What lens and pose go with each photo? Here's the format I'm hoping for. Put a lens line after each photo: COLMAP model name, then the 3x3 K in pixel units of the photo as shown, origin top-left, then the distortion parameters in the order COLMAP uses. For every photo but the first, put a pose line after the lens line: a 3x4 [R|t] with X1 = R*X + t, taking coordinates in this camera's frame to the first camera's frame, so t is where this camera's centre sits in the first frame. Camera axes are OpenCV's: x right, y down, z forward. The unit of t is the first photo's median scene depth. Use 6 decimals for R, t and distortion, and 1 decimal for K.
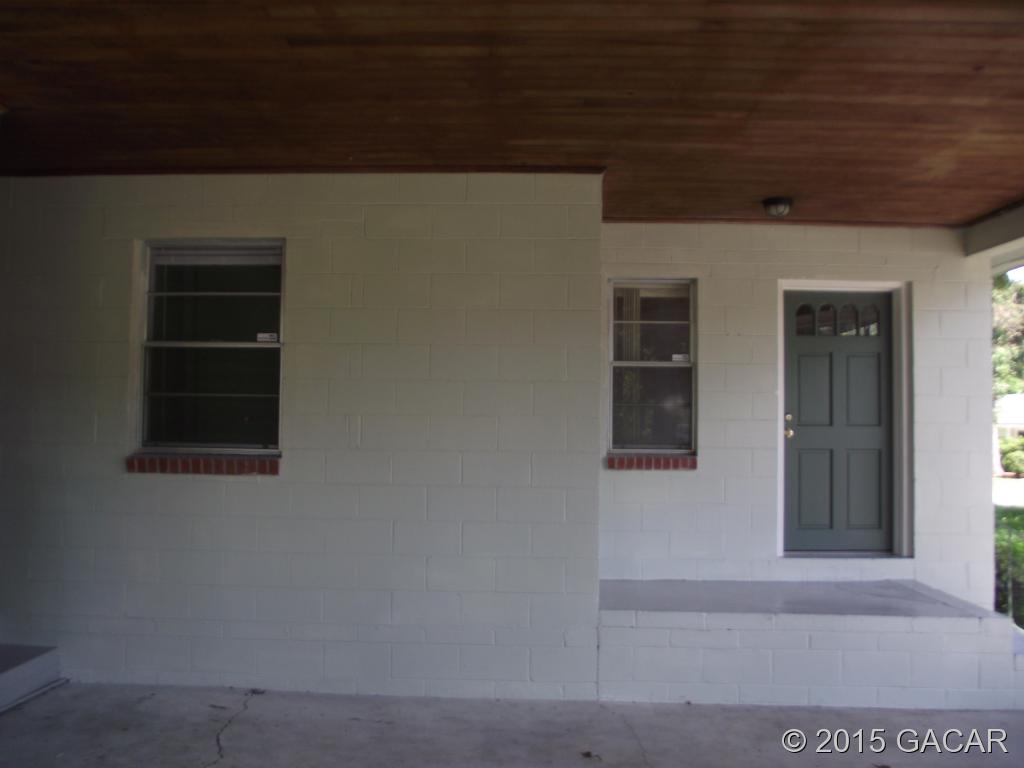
lens RADIAL K [[815.1, 0, 512.0], [0, 815.1, 384.0], [0, 0, 1]] dist [0.000159, -0.000078]
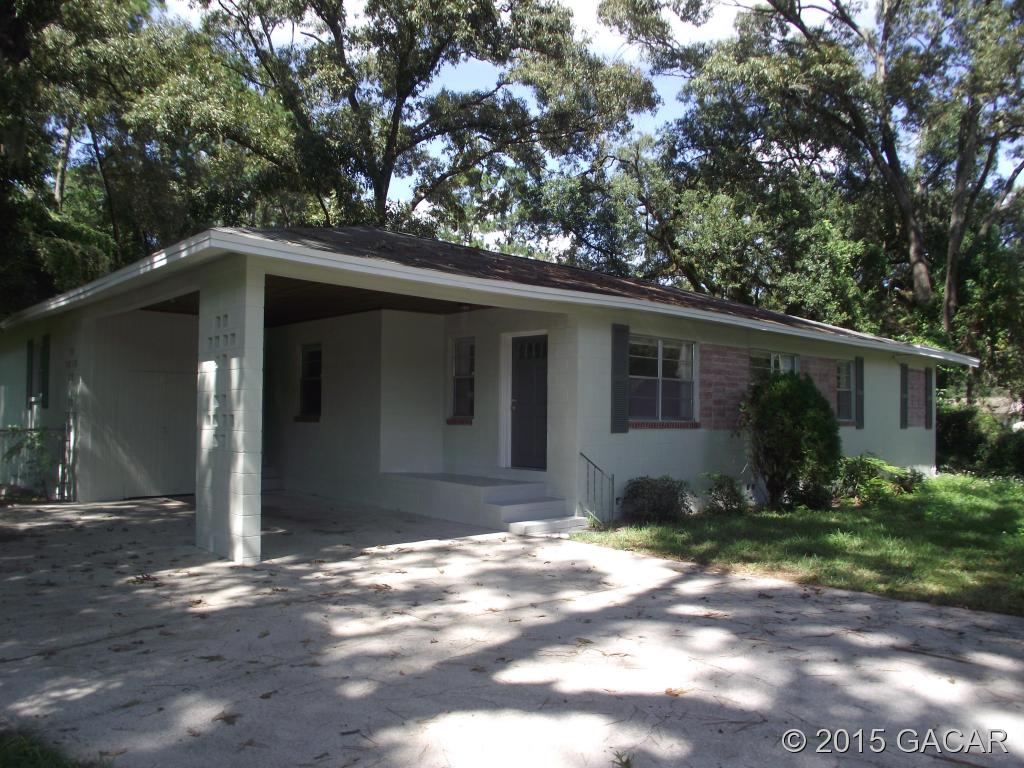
lens RADIAL K [[815.1, 0, 512.0], [0, 815.1, 384.0], [0, 0, 1]] dist [0.000159, -0.000078]
pose [[0.703105, -0.036930, -0.710126, 2.185103], [0.025892, 0.999318, -0.026333, 0.066583], [0.710614, 0.000128, 0.703582, -0.545783]]
